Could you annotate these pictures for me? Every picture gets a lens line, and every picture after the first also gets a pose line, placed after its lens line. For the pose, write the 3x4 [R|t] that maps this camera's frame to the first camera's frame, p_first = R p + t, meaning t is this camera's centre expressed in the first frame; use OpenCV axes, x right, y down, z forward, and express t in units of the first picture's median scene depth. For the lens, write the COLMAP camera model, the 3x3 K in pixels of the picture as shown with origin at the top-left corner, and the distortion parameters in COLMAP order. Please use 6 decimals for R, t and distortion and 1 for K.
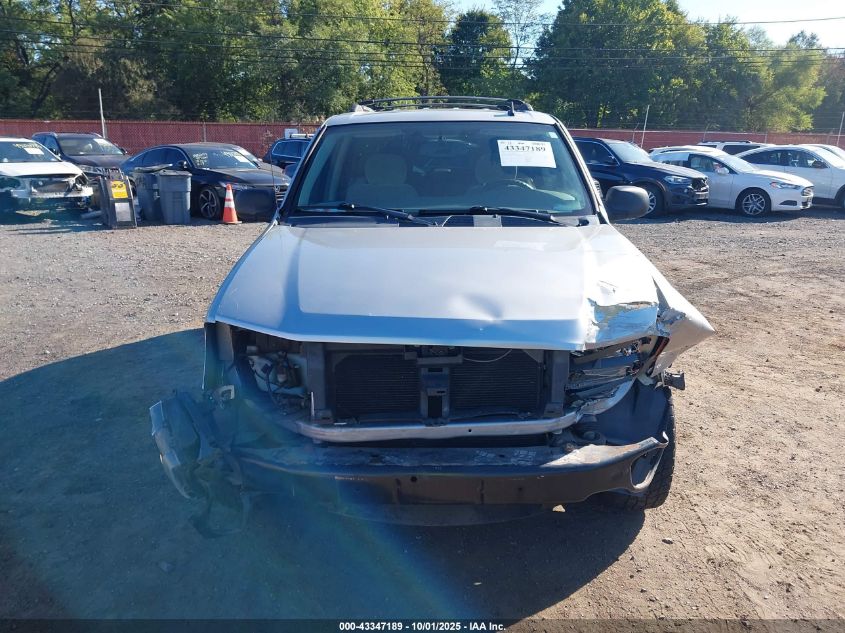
lens RADIAL K [[596.0, 0, 410.7], [0, 596.0, 314.4], [0, 0, 1]] dist [0.039509, -0.054222]
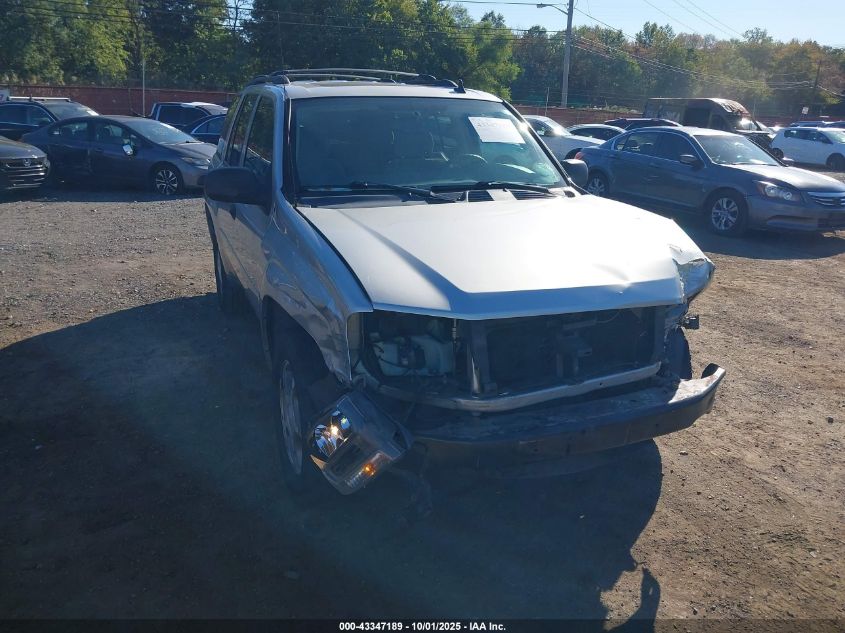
lens RADIAL K [[596.0, 0, 410.7], [0, 596.0, 314.4], [0, 0, 1]] dist [0.039509, -0.054222]
pose [[0.930857, -0.102323, 0.350763, -0.526771], [0.085417, 0.994327, 0.063382, -0.032217], [-0.355259, -0.029038, 0.934317, 0.062671]]
